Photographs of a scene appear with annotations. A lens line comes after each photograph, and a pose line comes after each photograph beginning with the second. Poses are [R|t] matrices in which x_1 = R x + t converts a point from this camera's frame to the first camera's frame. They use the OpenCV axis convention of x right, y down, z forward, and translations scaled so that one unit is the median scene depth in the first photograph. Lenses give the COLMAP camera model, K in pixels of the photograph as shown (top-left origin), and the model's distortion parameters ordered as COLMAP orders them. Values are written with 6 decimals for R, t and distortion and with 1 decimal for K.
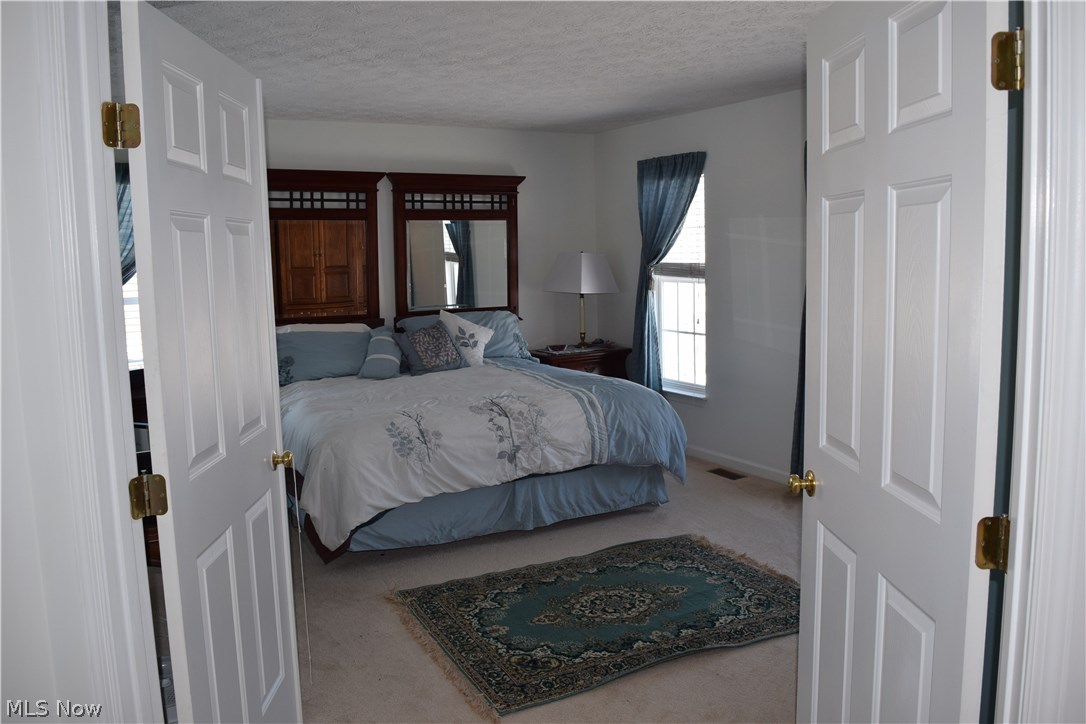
lens RADIAL K [[864.0, 0, 544.0], [0, 864.0, 358.1], [0, 0, 1]] dist [-0.081878, 0.009952]
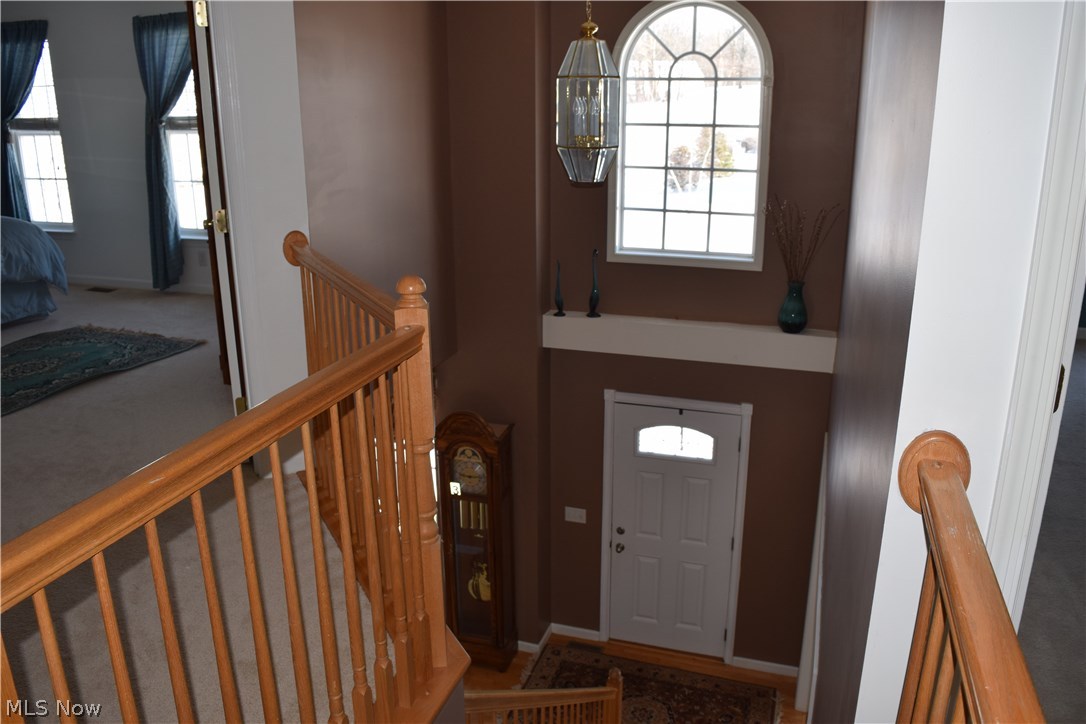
lens RADIAL K [[864.0, 0, 537.5], [0, 864.0, 364.8], [0, 0, 1]] dist [-0.081878, 0.009952]
pose [[0.764709, -0.168298, 0.622009, -0.082747], [0.063735, 0.980312, 0.186888, 0.051522], [-0.641216, -0.103271, 0.760380, -0.340020]]
